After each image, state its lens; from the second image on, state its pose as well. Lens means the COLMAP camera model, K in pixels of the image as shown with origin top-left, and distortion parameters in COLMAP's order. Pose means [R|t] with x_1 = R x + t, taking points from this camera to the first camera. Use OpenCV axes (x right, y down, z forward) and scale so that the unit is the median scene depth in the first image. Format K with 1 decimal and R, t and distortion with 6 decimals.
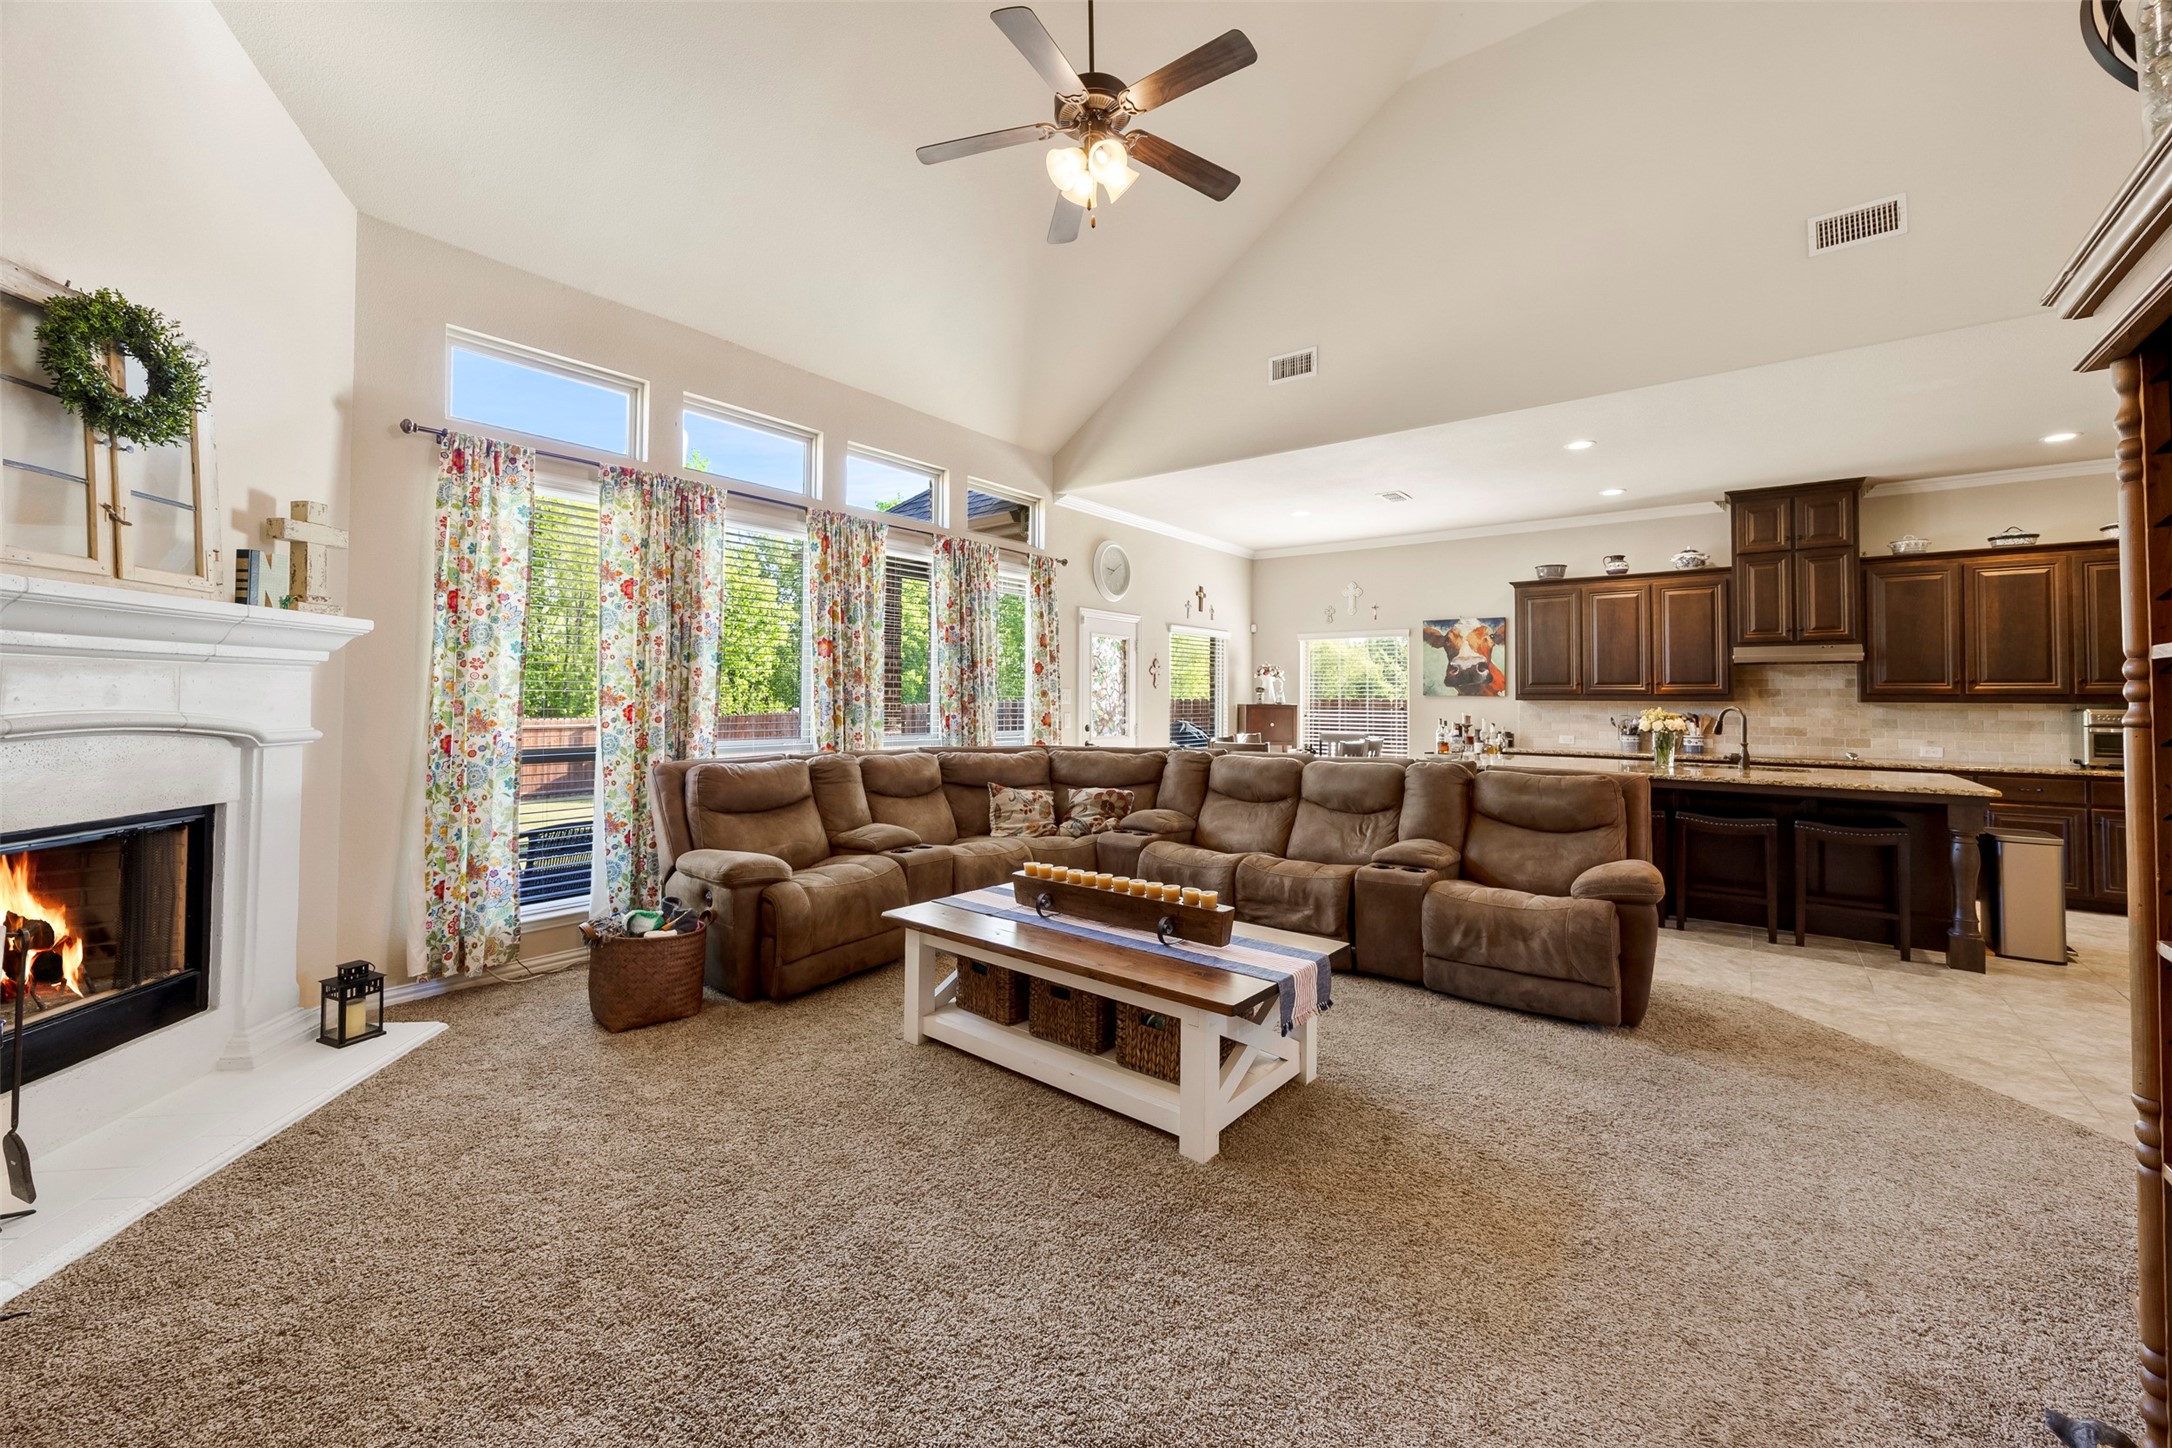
lens RADIAL K [[836.5, 0, 1097.8], [0, 836.5, 677.6], [0, 0, 1]] dist [0.001533, -0.001557]
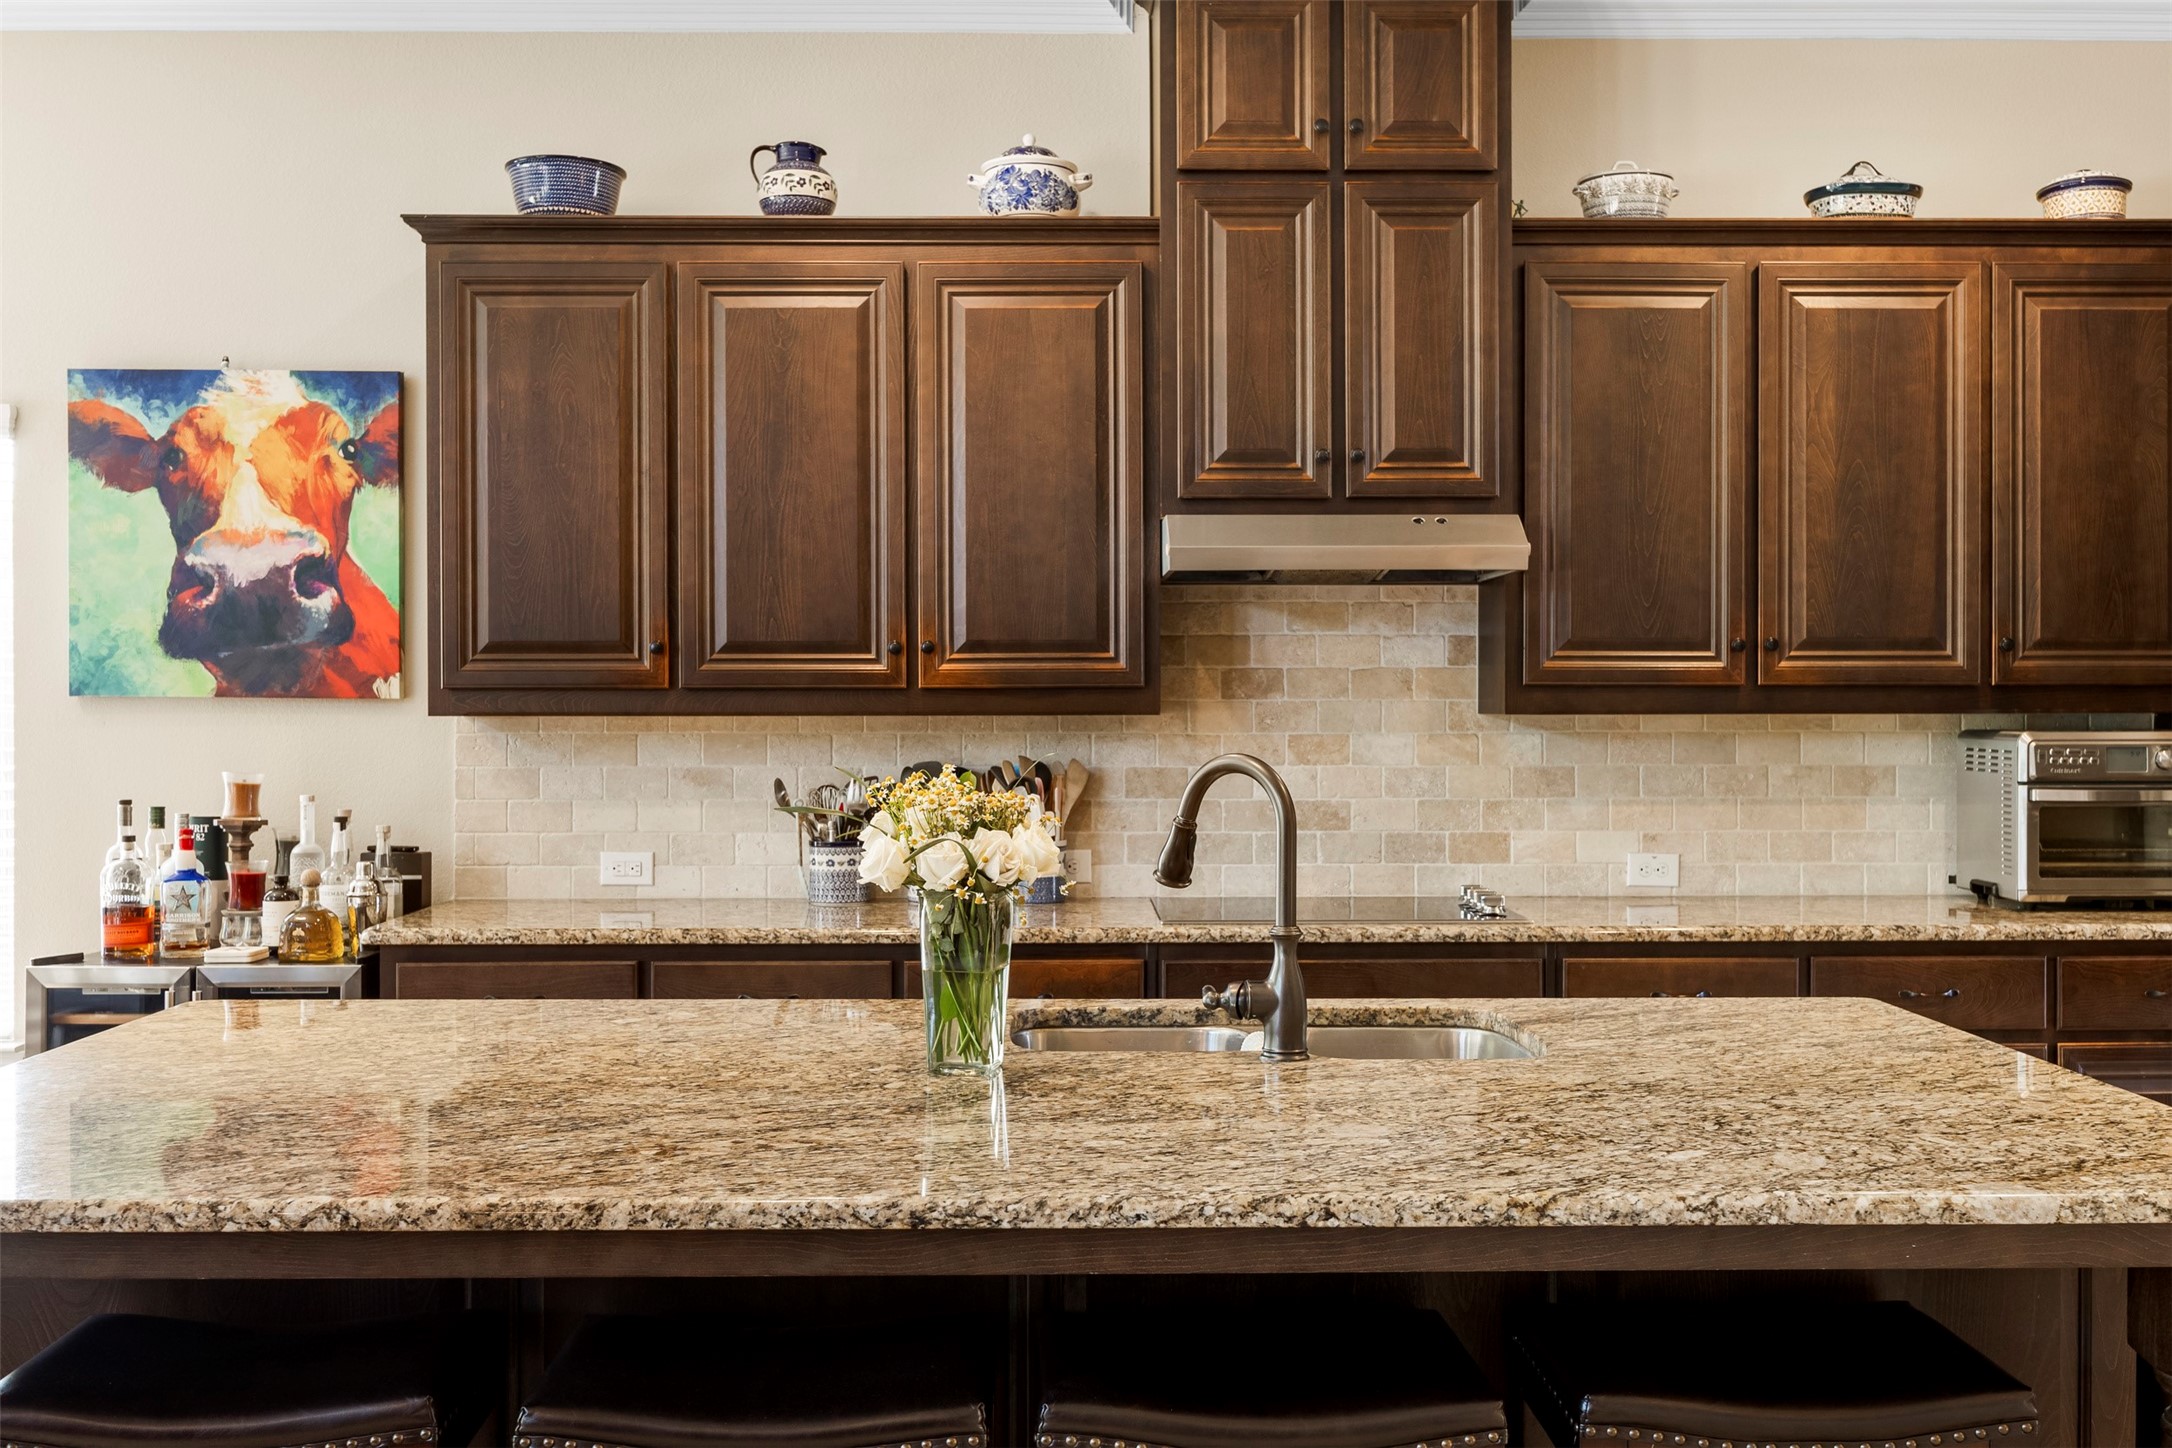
lens RADIAL K [[2057.4, 0, 1075.5], [0, 2057.4, 707.3], [0, 0, 1]] dist [-0.002641, 0.000000]
pose [[0.784256, -0.011443, 0.620332, 0.326678], [-0.008806, 0.999524, 0.029570, 0.006559], [-0.620375, -0.028653, 0.783782, 0.498264]]
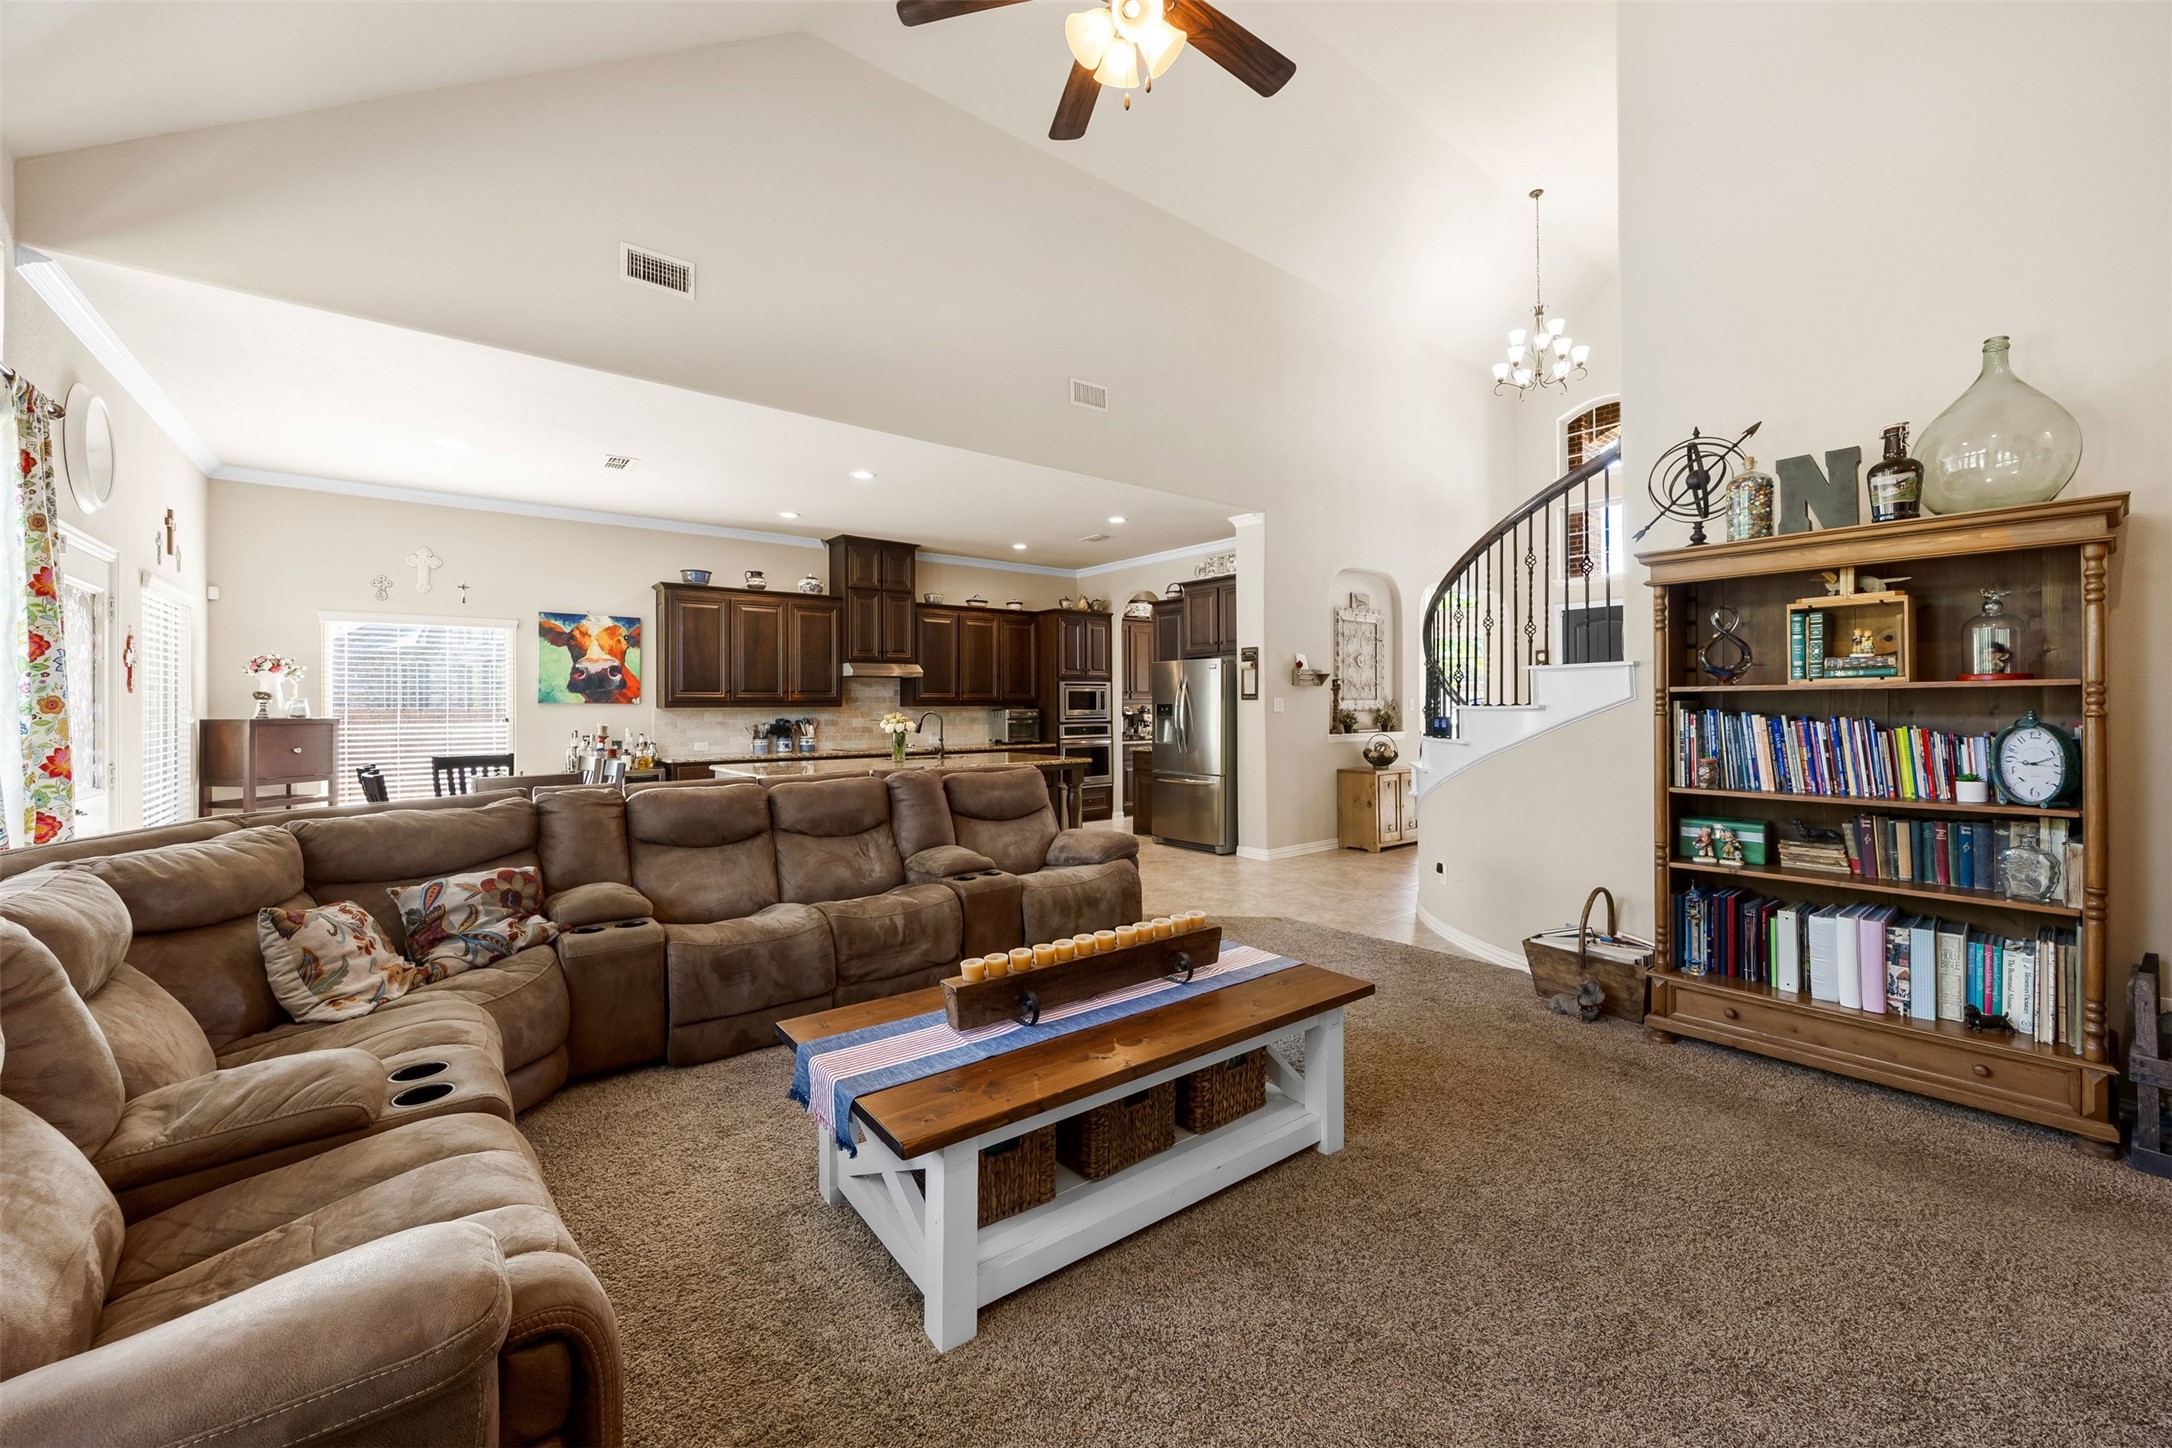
lens RADIAL K [[836.5, 0, 1072.0], [0, 836.5, 696.0], [0, 0, 1]] dist [0.001533, -0.001557]
pose [[0.256172, 0.002579, 0.966628, -0.339947], [-0.017676, 0.999842, 0.002017, 0.004298], [-0.966470, -0.017602, 0.256177, 0.367279]]
